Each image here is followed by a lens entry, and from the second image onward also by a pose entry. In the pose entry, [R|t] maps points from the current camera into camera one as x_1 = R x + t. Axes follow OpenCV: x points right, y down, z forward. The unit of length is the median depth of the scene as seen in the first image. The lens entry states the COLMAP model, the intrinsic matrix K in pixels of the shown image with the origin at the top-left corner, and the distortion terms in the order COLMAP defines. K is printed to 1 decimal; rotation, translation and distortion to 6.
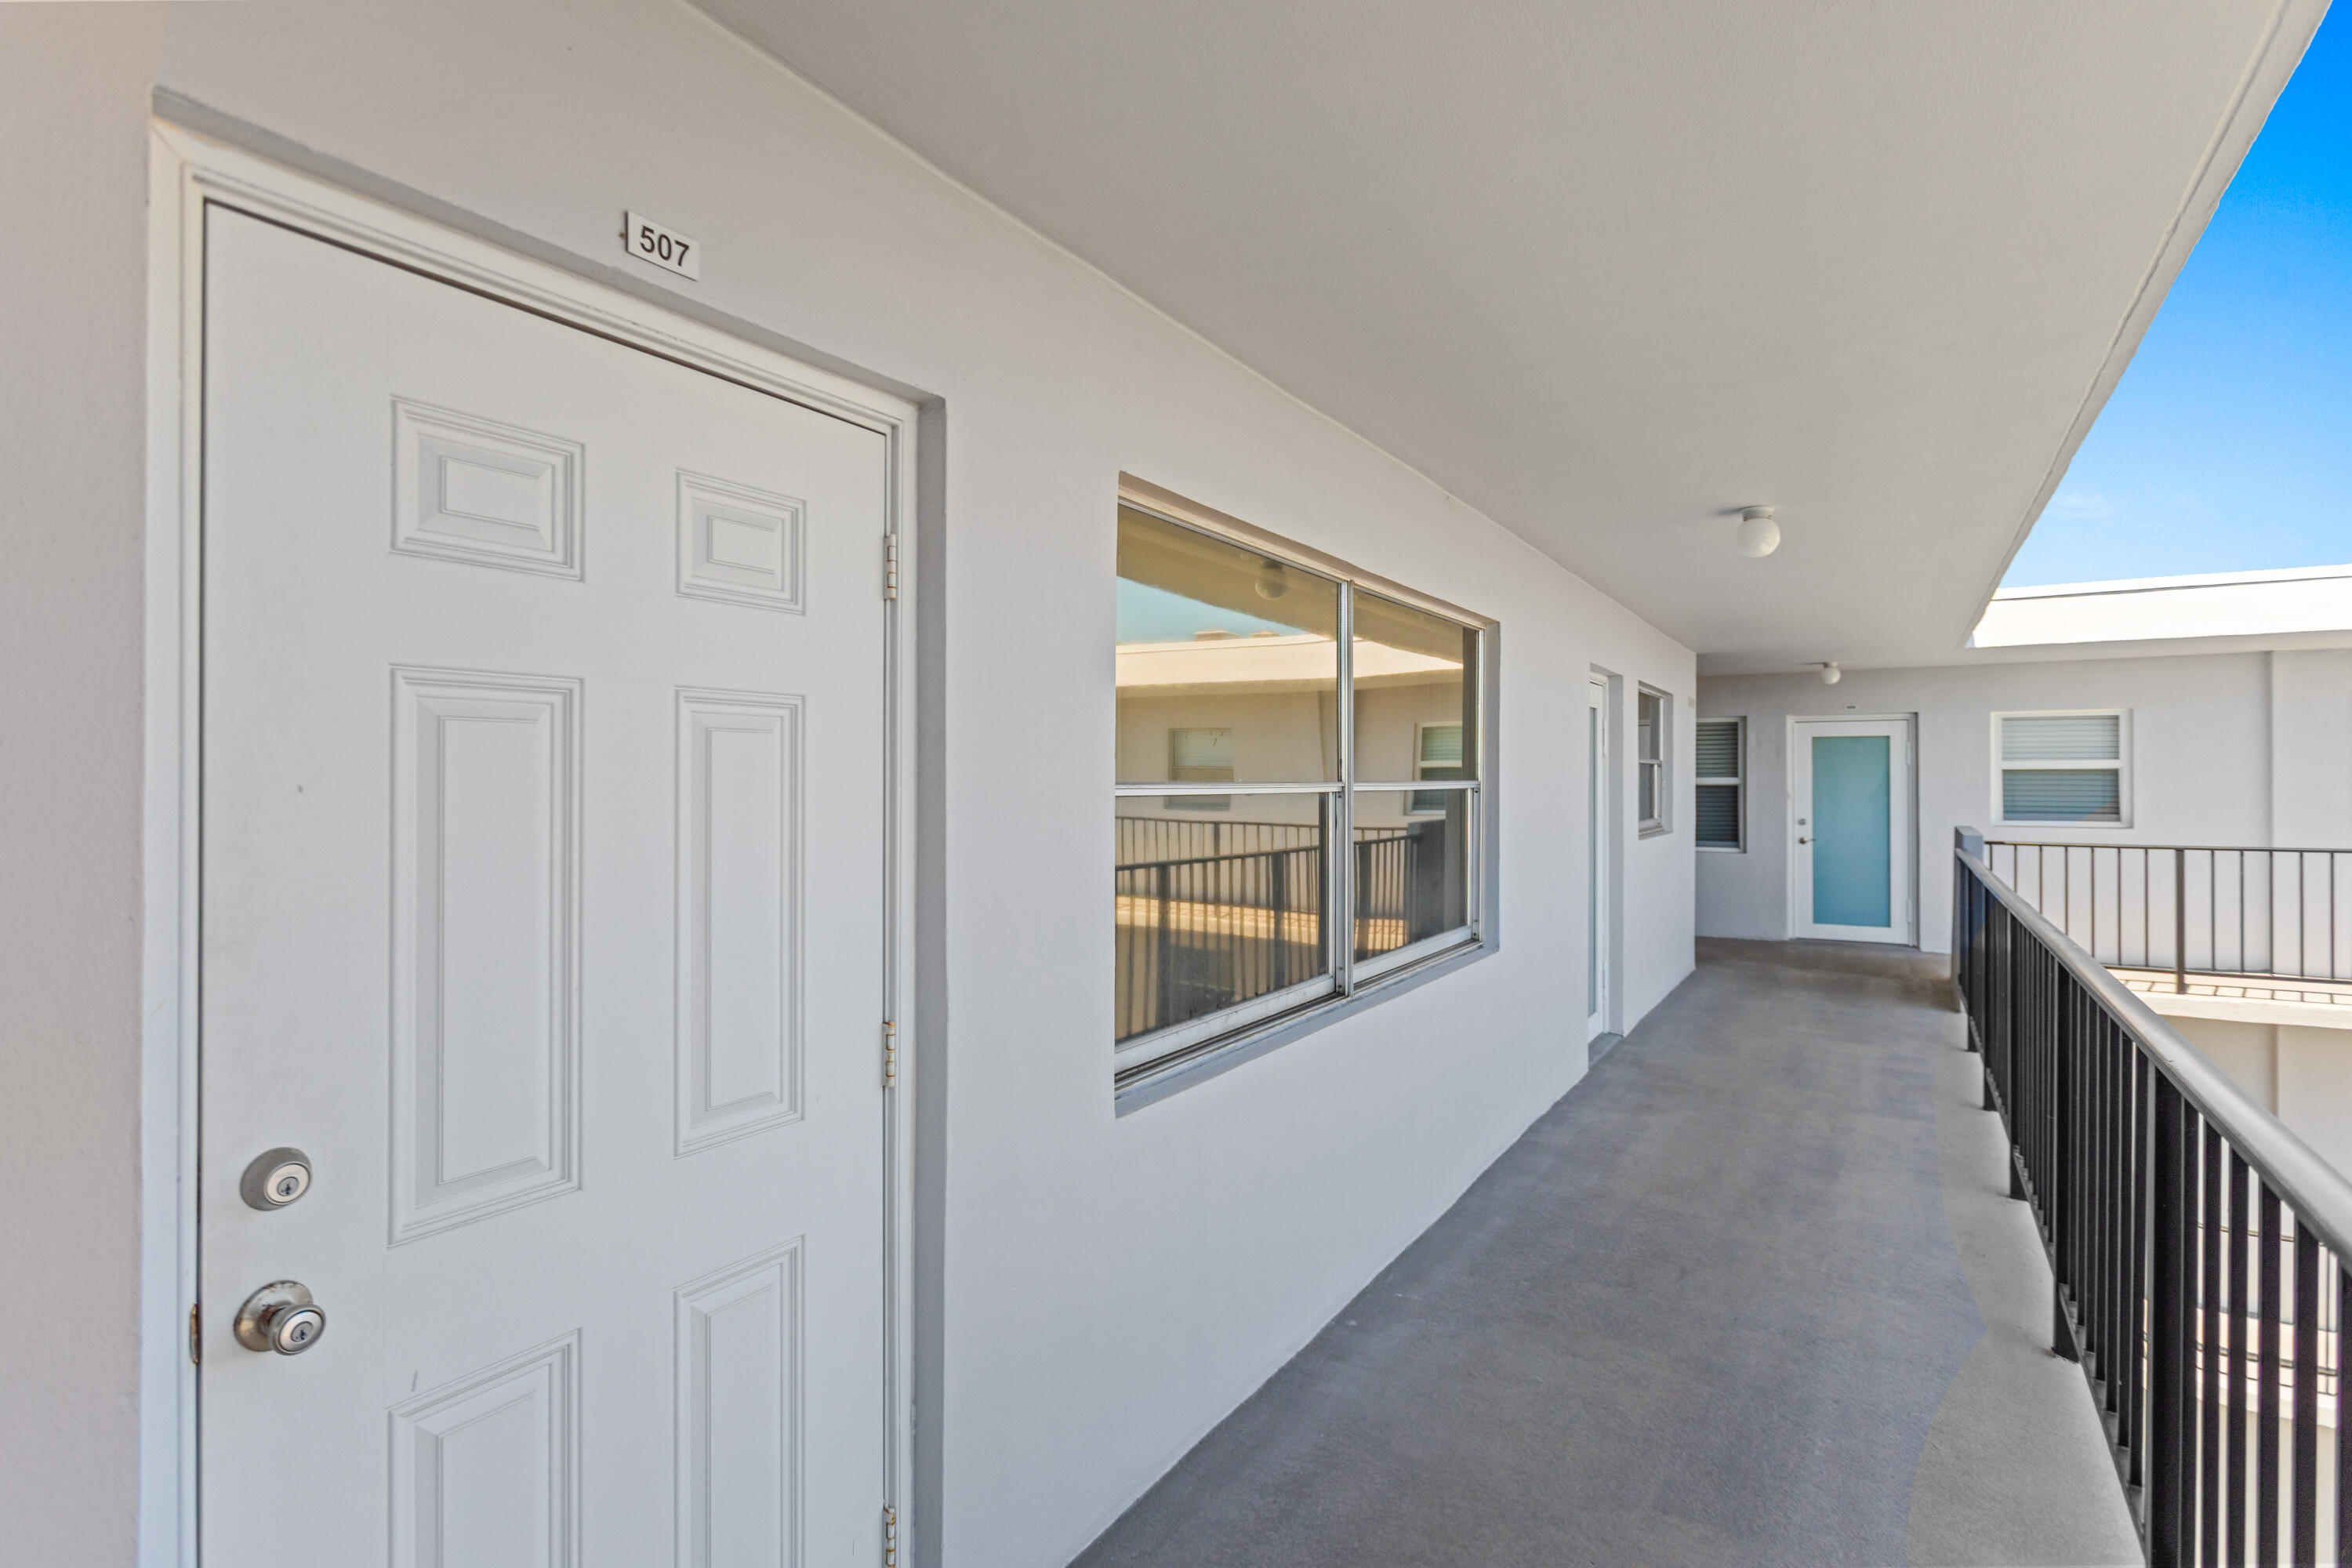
lens RADIAL K [[1256.6, 0, 1176.0], [0, 1256.6, 784.0], [0, 0, 1]] dist [-0.011516, 0.011818]
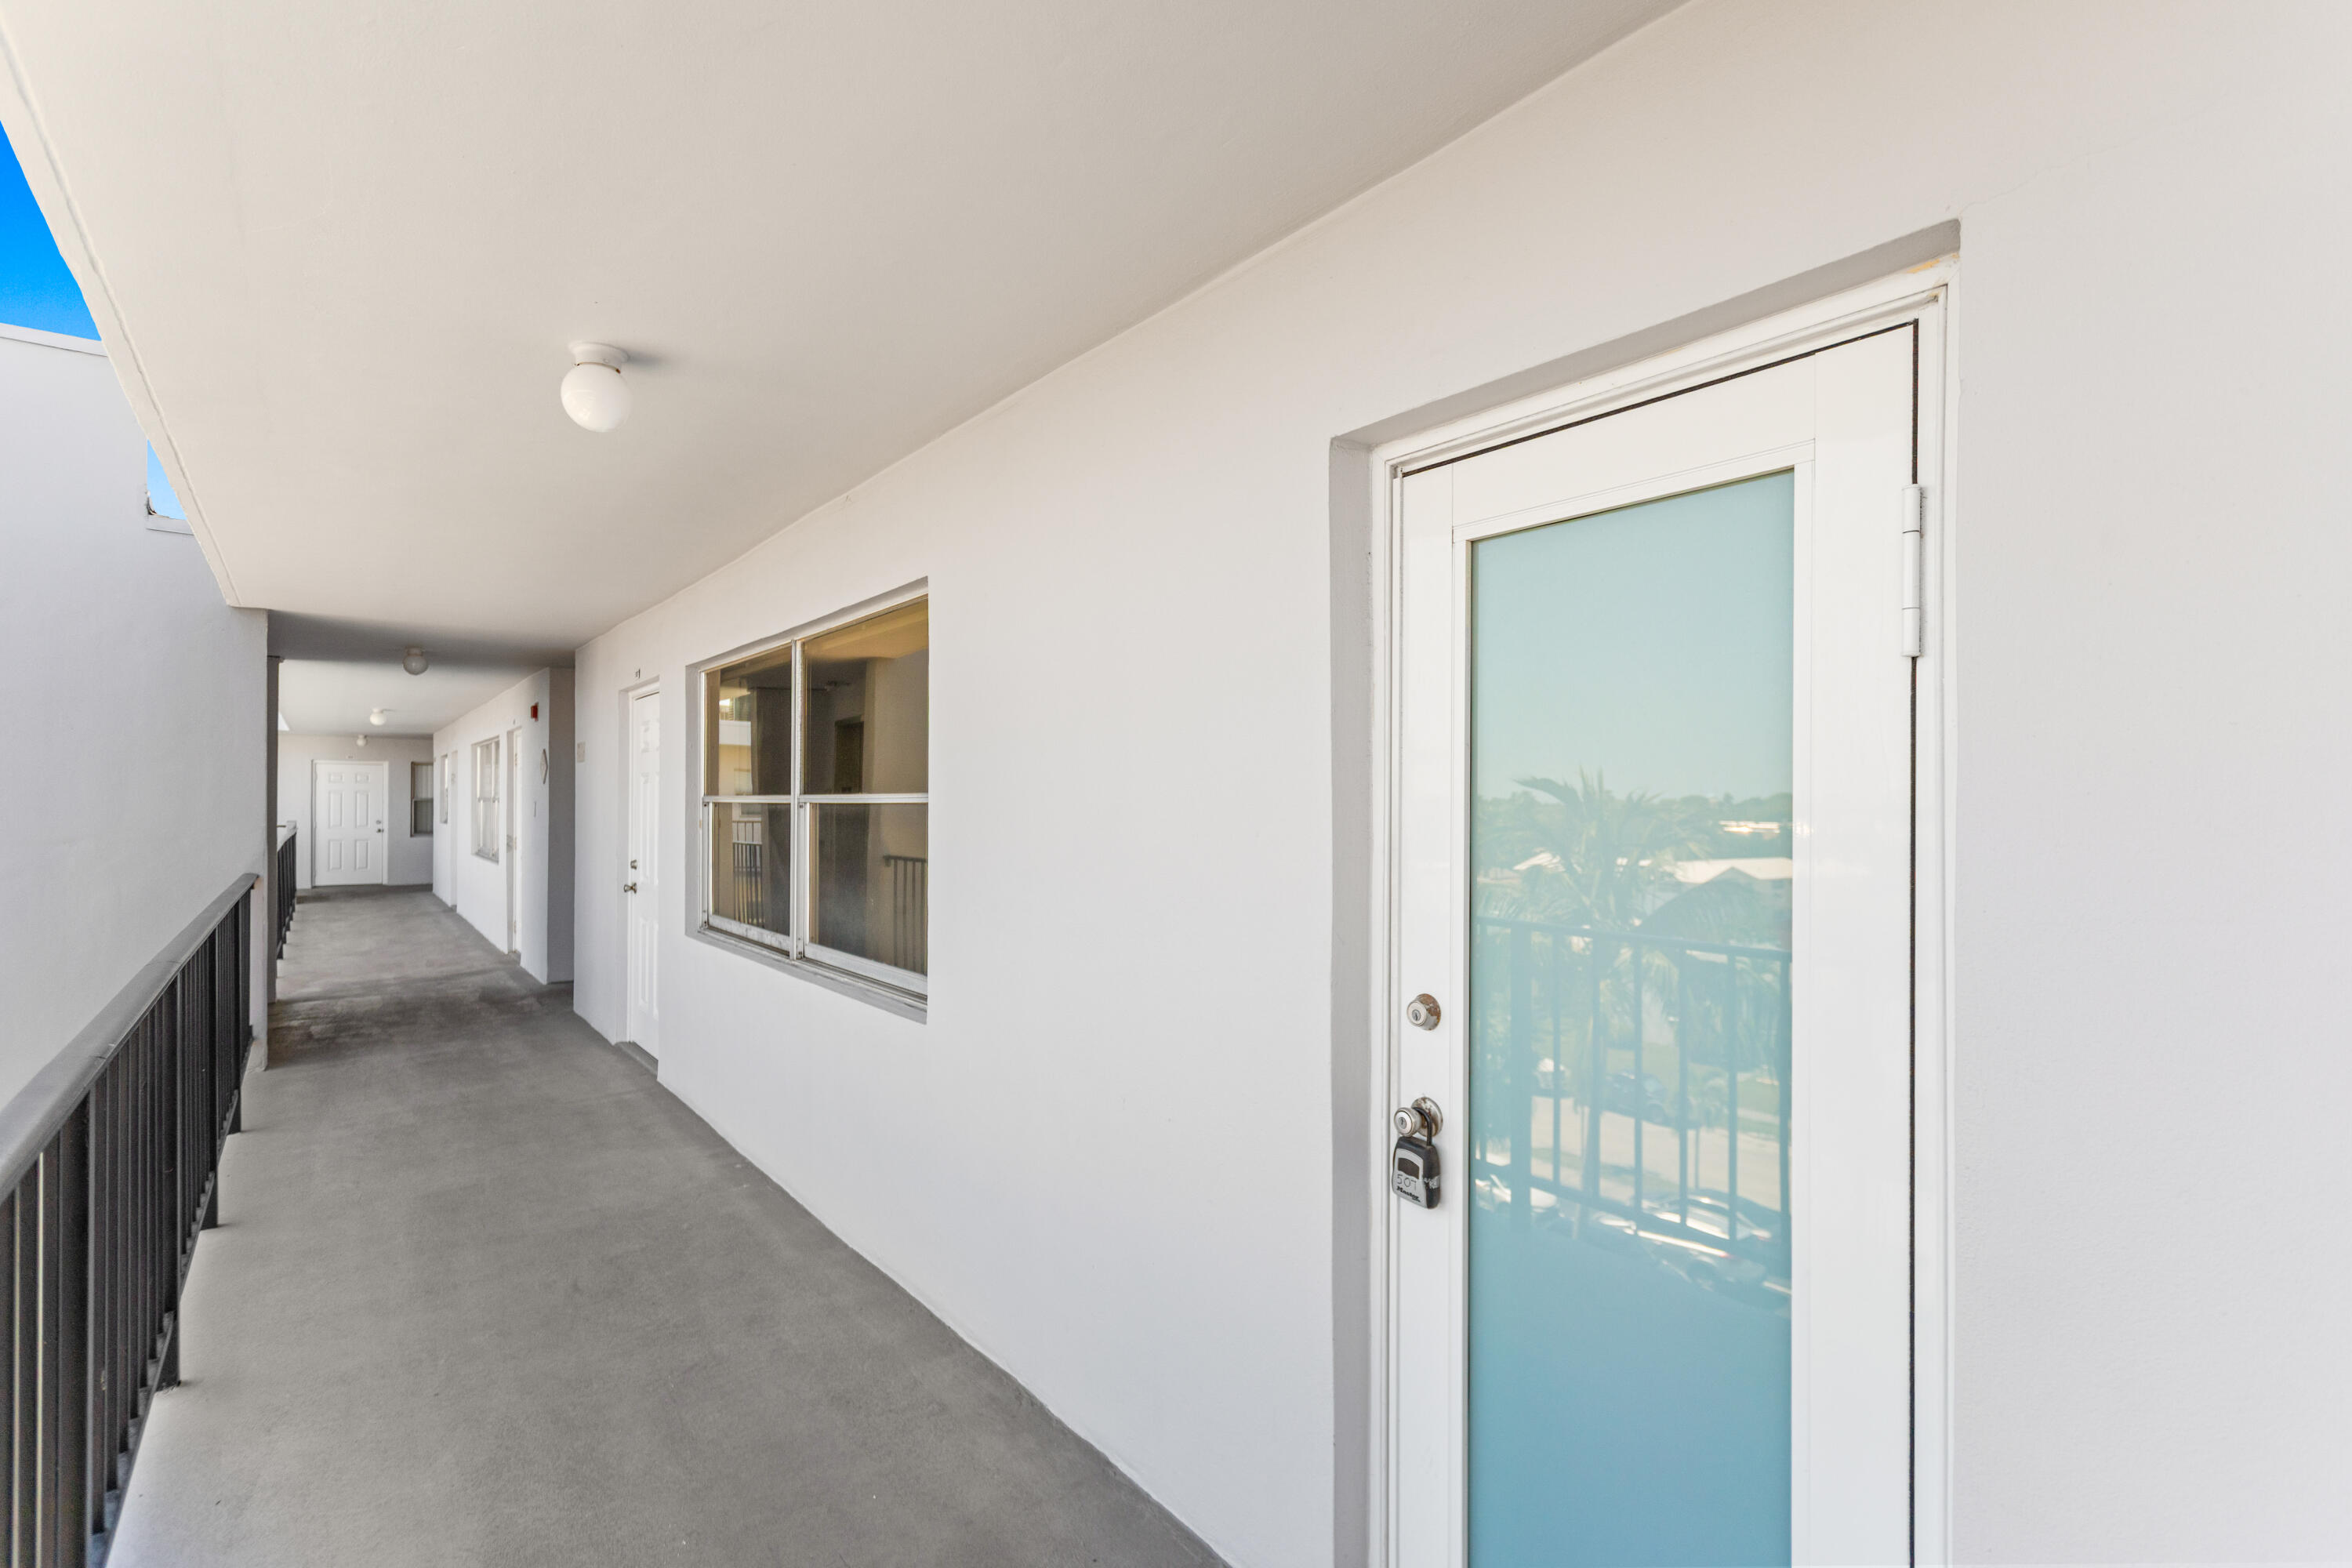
lens RADIAL K [[1140.4, 0, 1176.0], [0, 1140.4, 784.0], [0, 0, 1]] dist [0.006203, 0.000176]
pose [[-0.397984, -0.014293, -0.917281, 1.071021], [-0.005427, 0.999898, -0.013226, -0.009653], [0.917376, -0.000286, -0.398021, 1.819872]]
